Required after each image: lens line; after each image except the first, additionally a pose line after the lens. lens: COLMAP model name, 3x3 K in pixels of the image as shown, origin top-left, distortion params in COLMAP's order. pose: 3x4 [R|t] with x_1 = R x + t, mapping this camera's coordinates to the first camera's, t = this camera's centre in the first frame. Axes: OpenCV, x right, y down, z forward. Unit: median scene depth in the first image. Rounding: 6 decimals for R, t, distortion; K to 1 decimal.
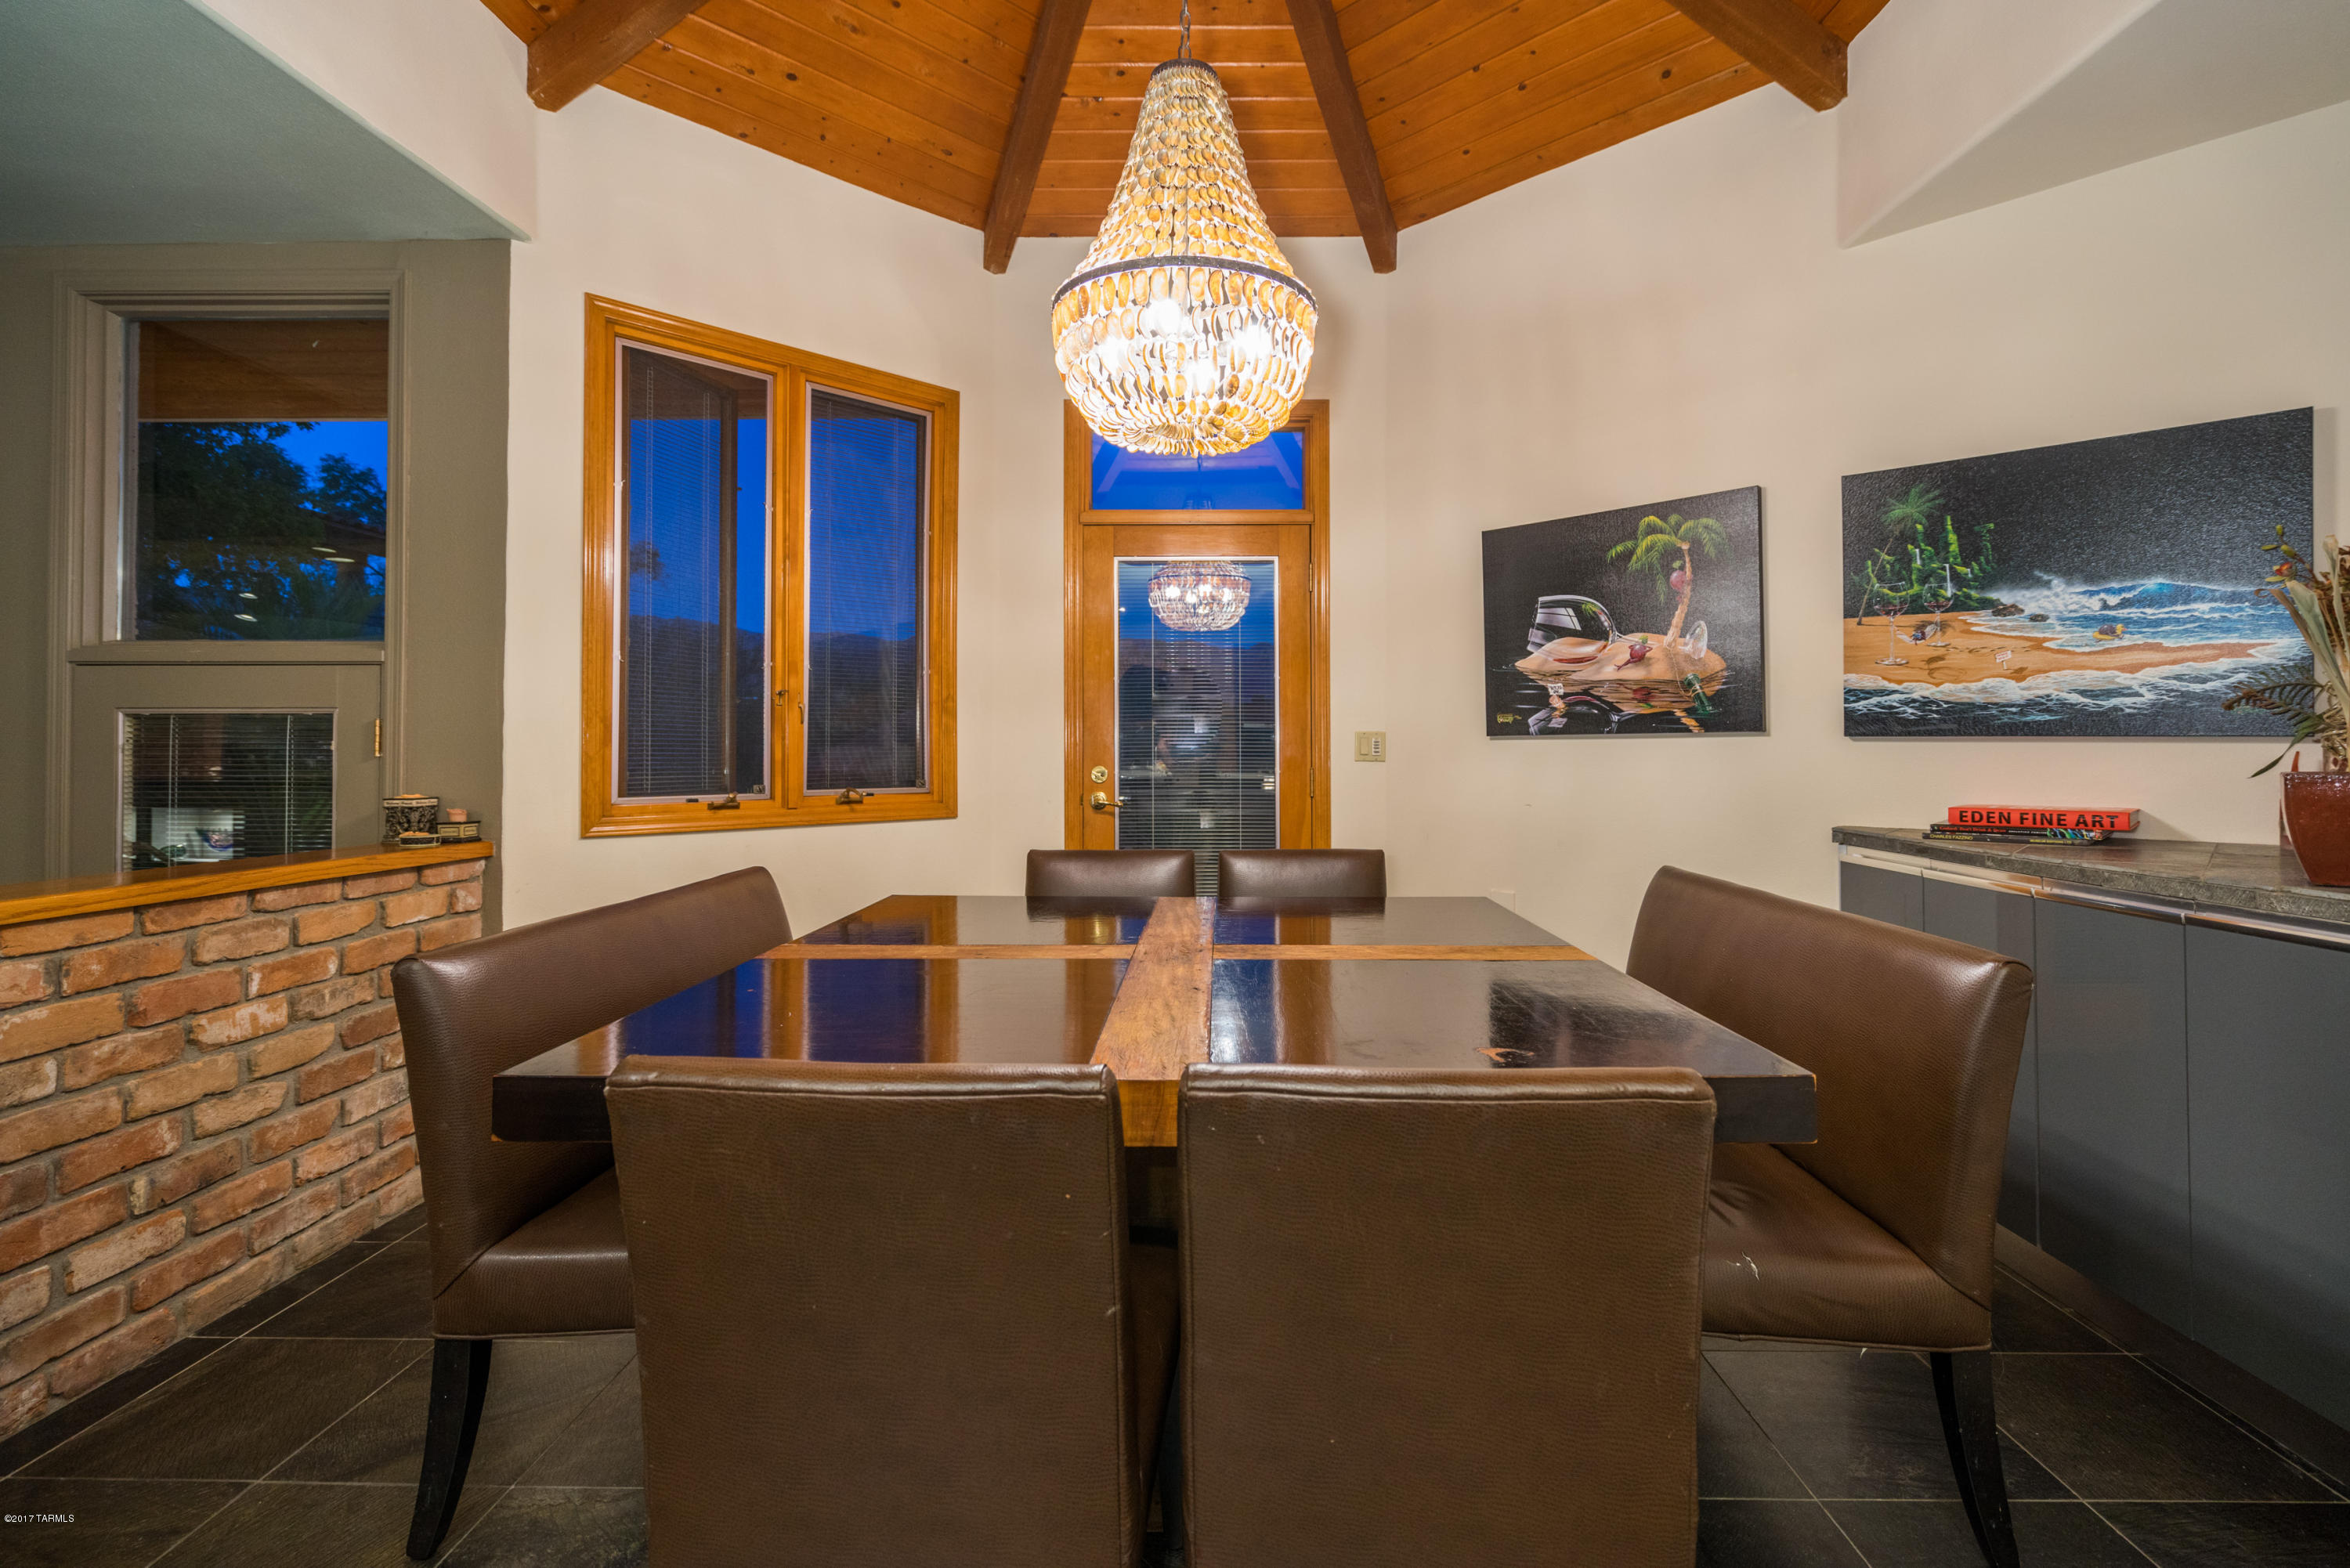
lens RADIAL K [[1063.4, 0, 1201.8], [0, 1063.4, 731.3], [0, 0, 1]] dist [-0.003321, 0.001050]
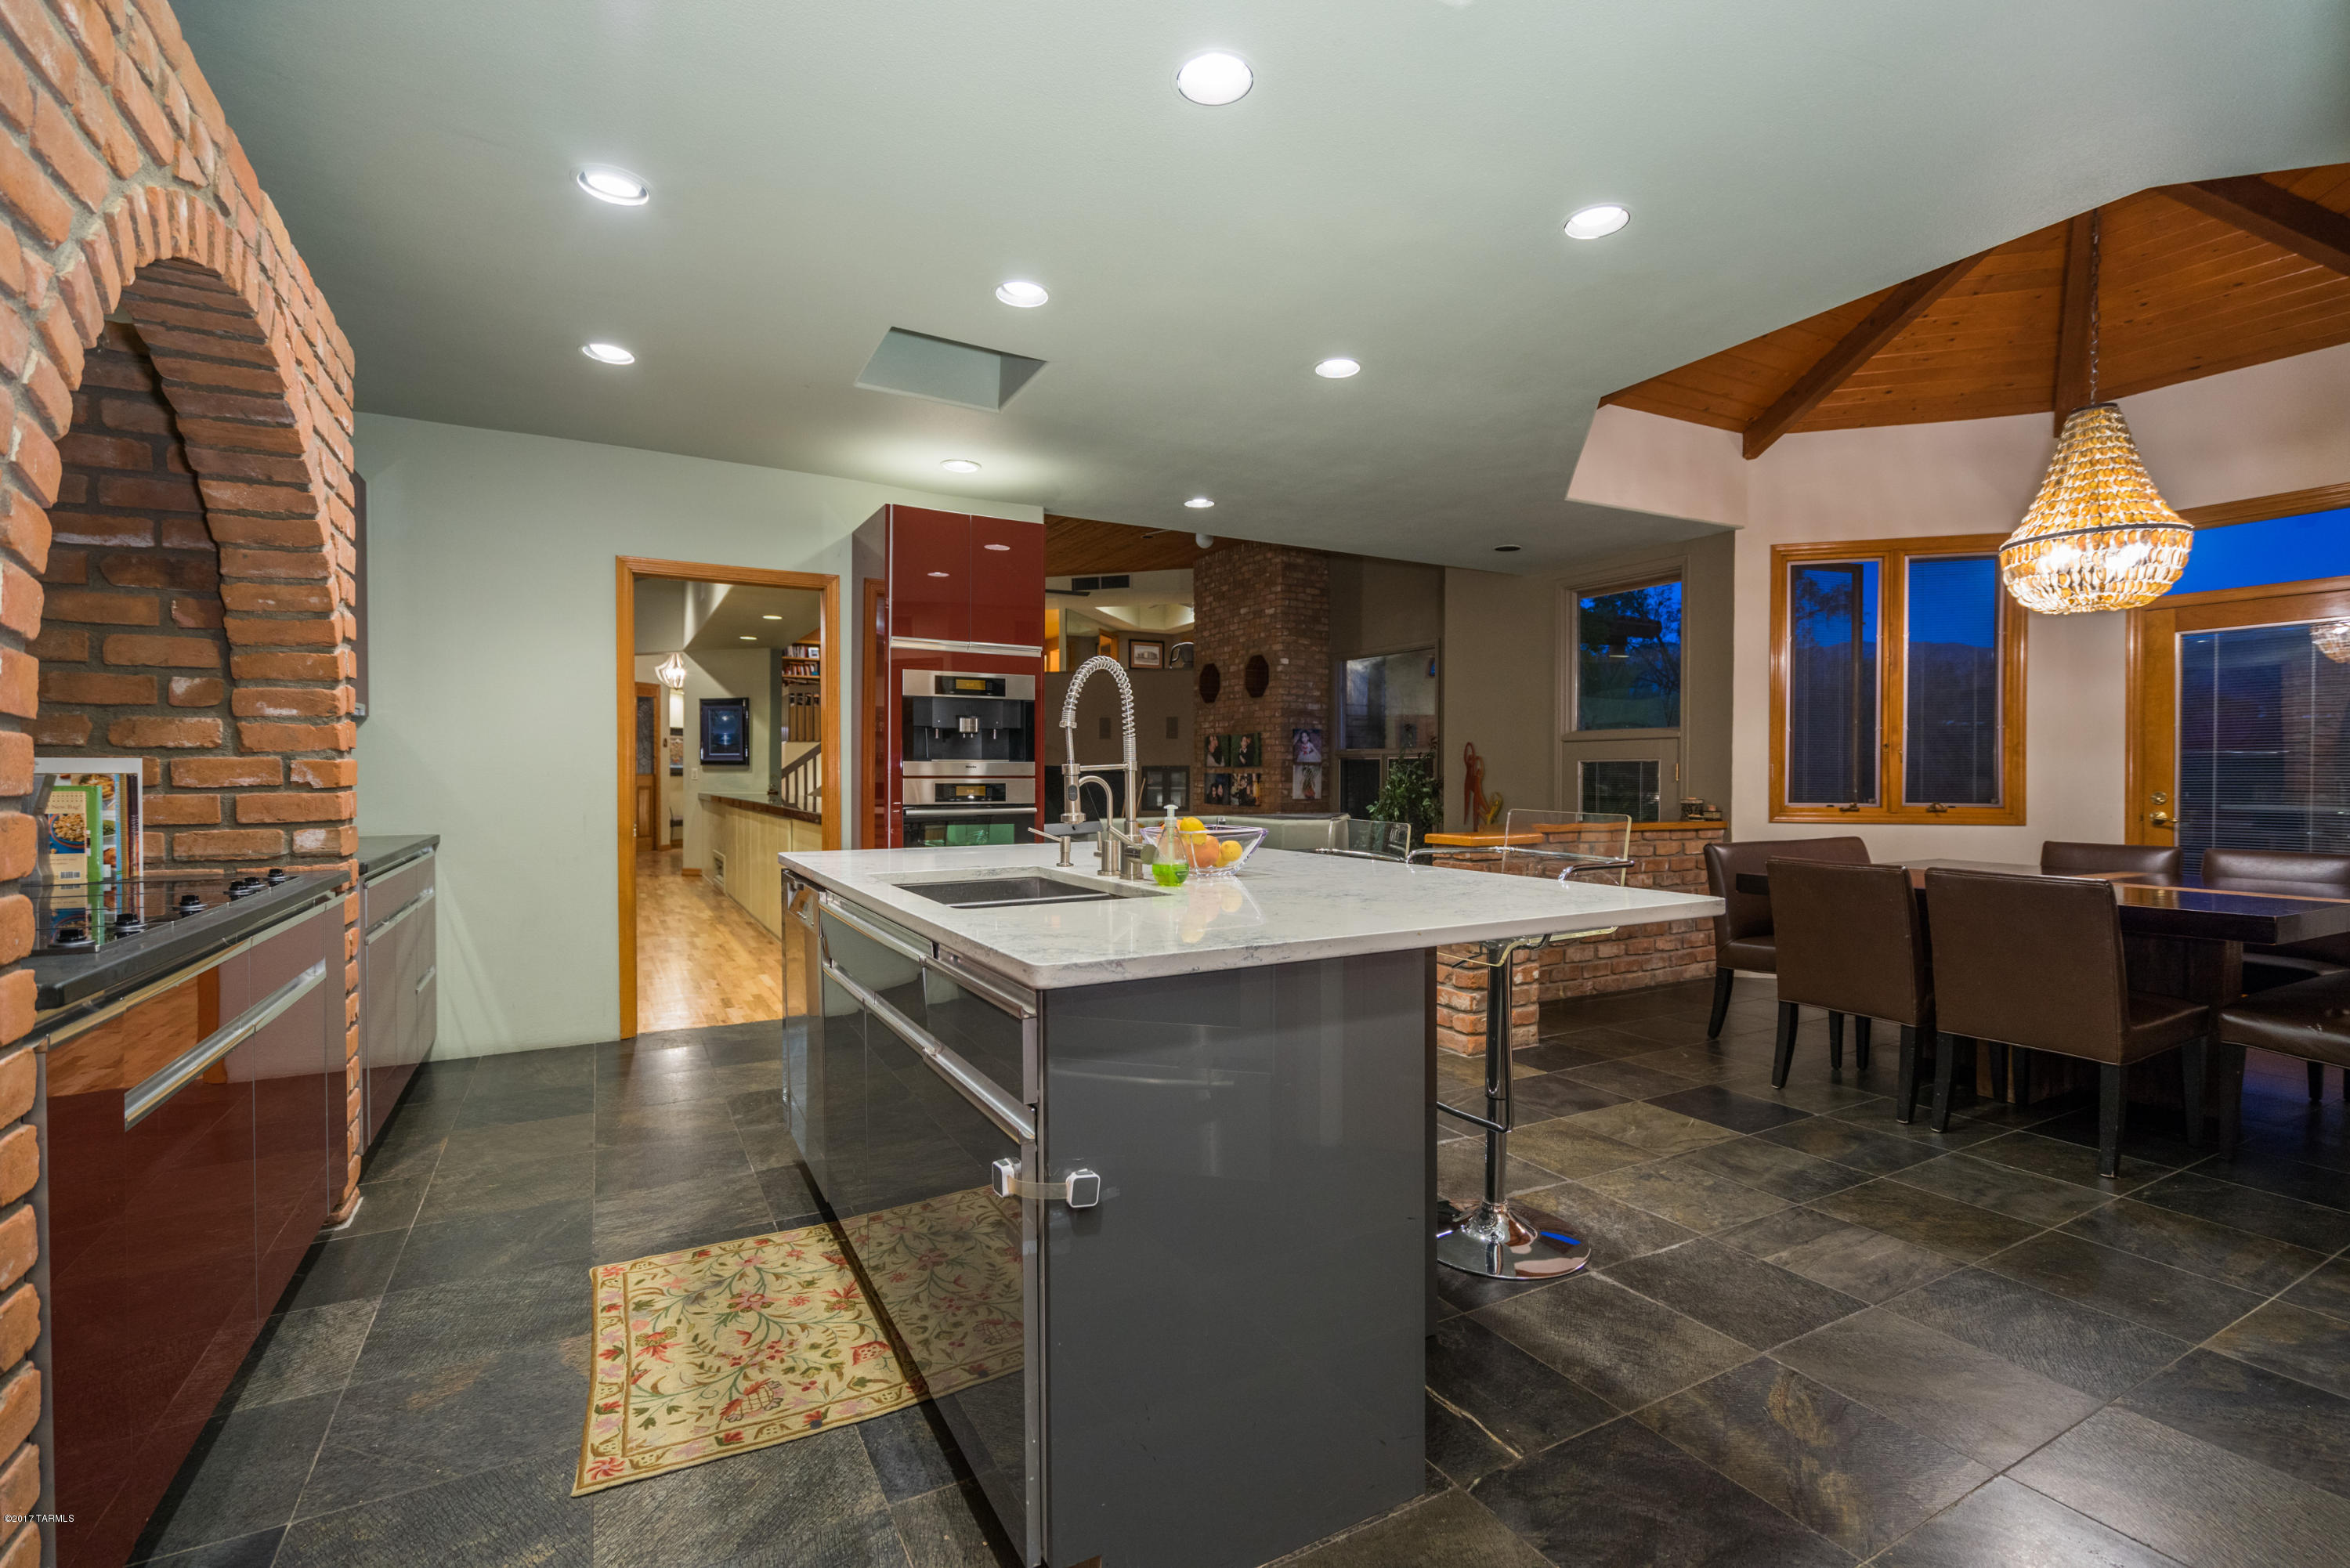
lens RADIAL K [[1063.4, 0, 1160.3], [0, 1063.4, 786.3], [0, 0, 1]] dist [-0.003321, 0.001050]
pose [[0.487790, 0.009174, -0.872913, 0.574908], [0.010921, 0.999802, 0.016611, -0.011811], [0.872893, -0.017635, 0.487593, -0.930118]]
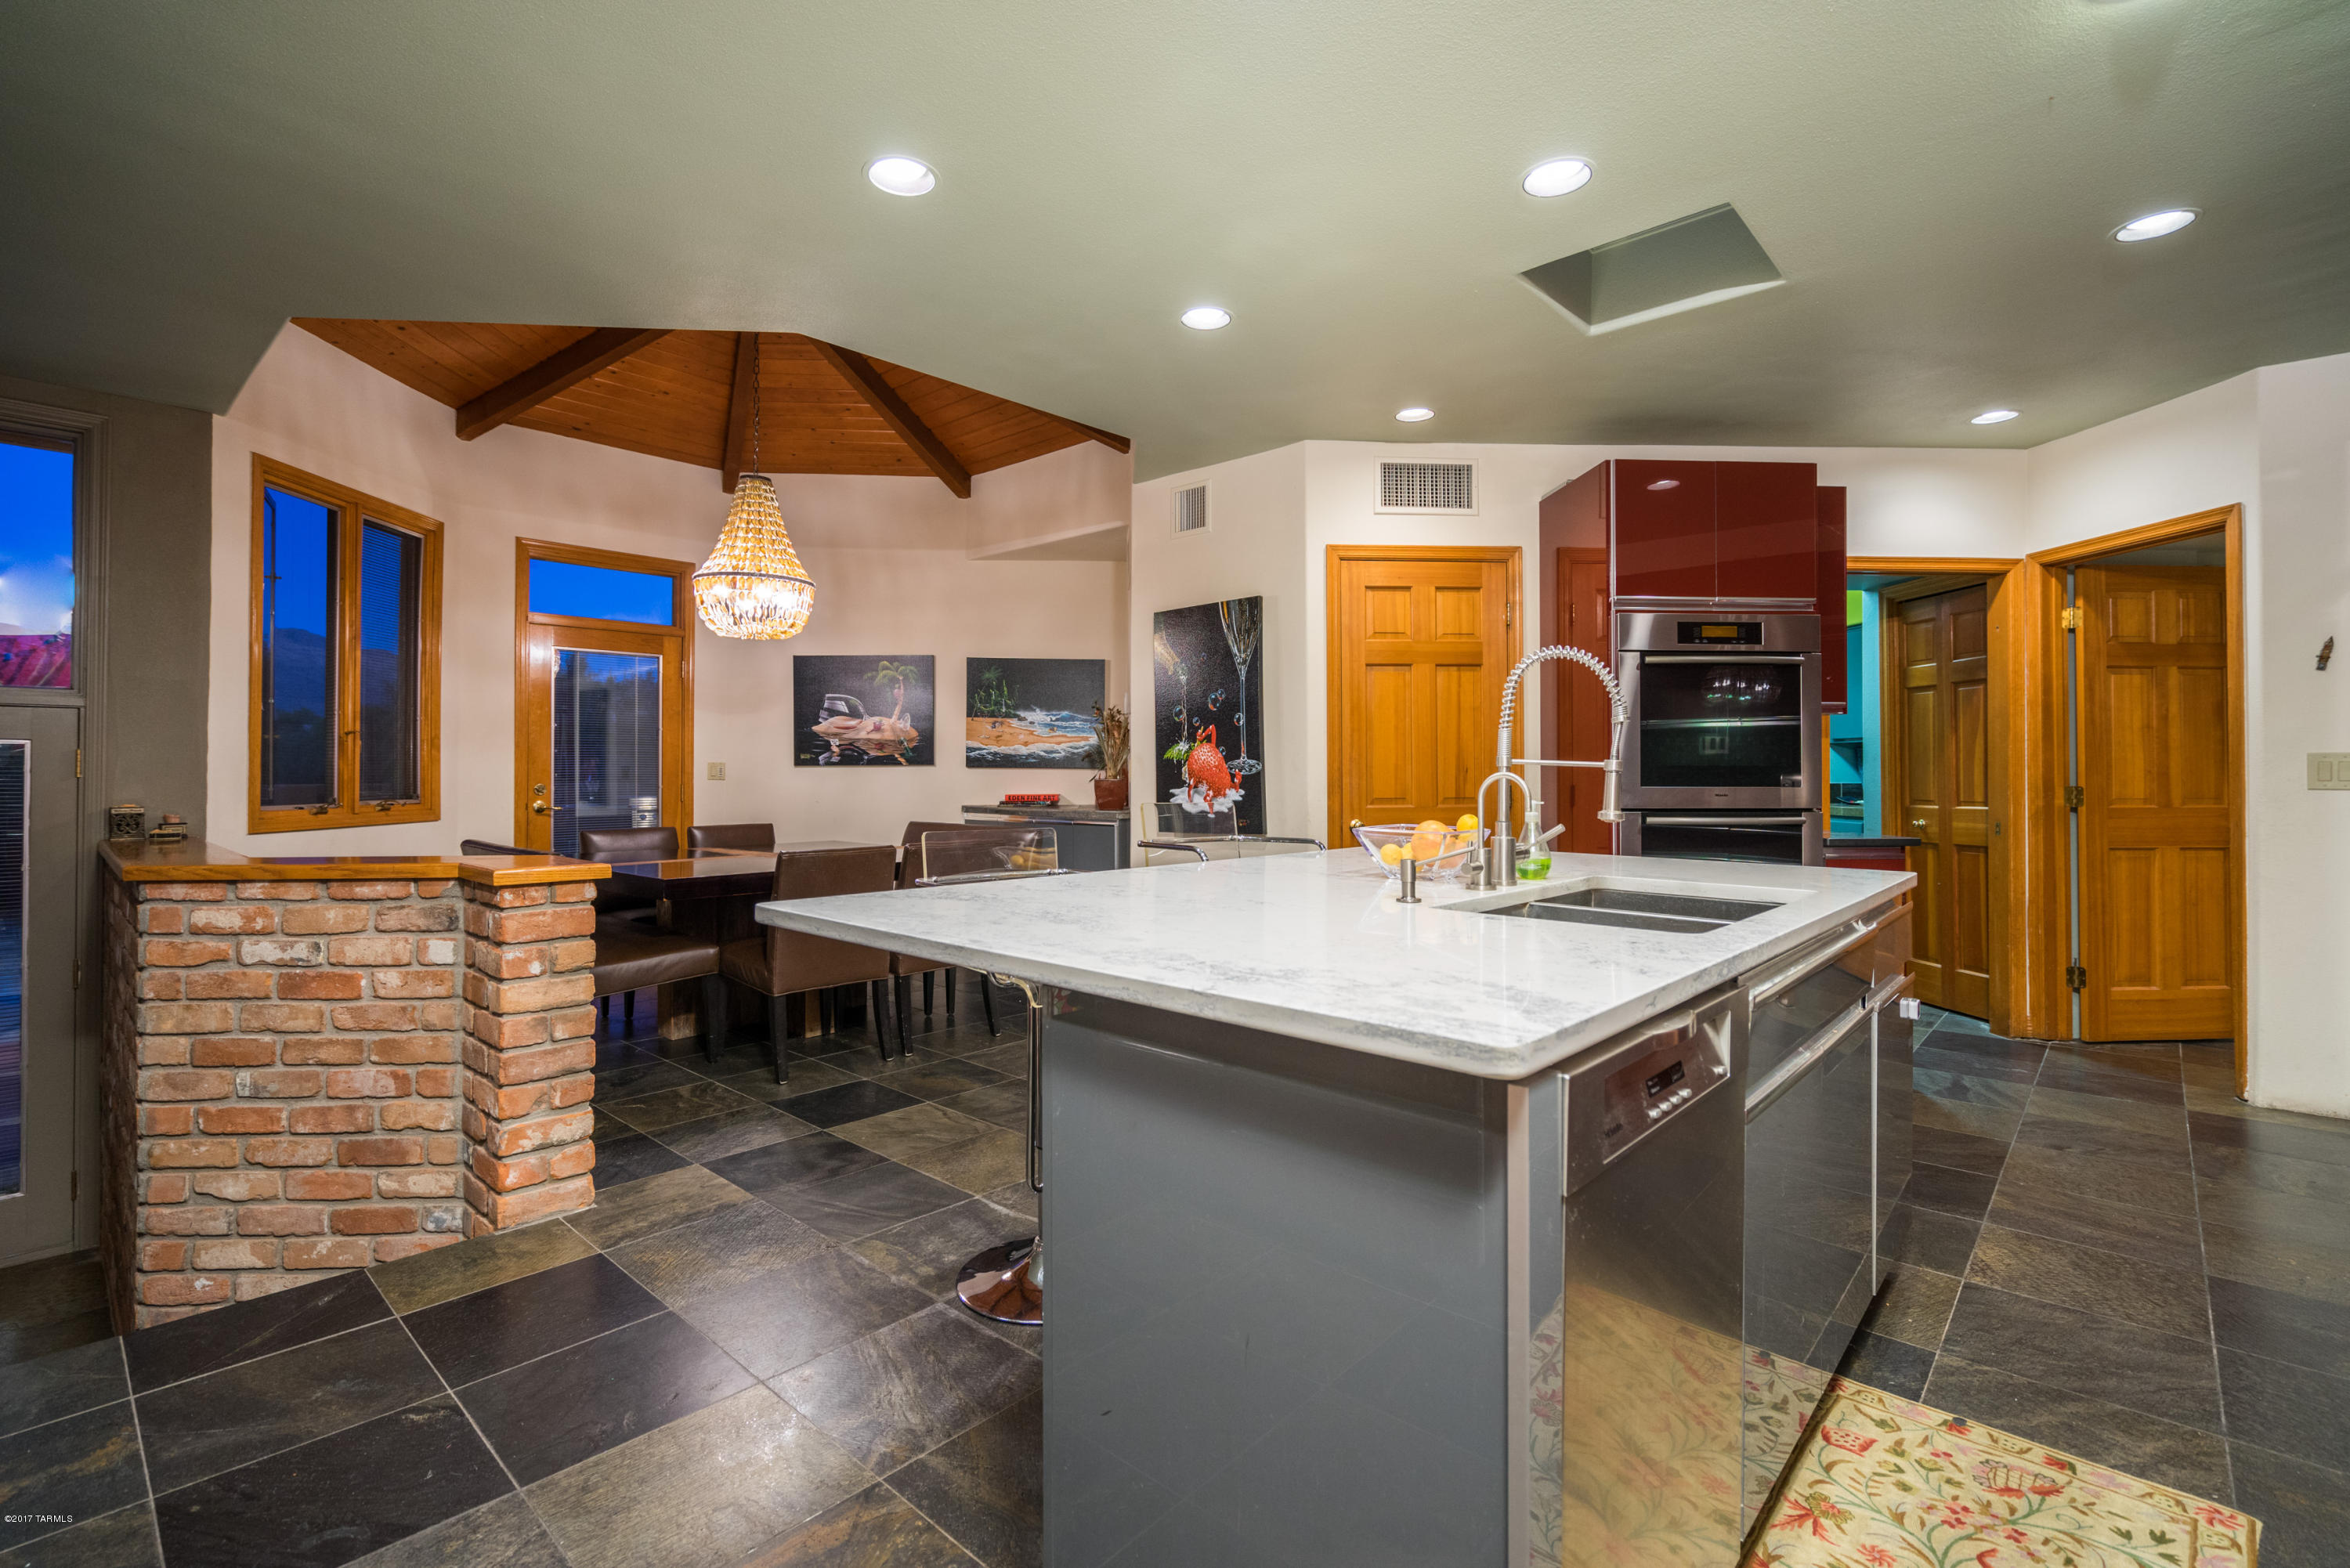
lens RADIAL K [[1063.4, 0, 1192.1], [0, 1063.4, 729.6], [0, 0, 1]] dist [-0.003321, 0.001050]
pose [[0.652316, 0.030531, 0.757332, -0.817528], [-0.011276, 0.999469, -0.030581, -0.011419], [-0.757863, 0.011409, 0.652314, -0.879665]]
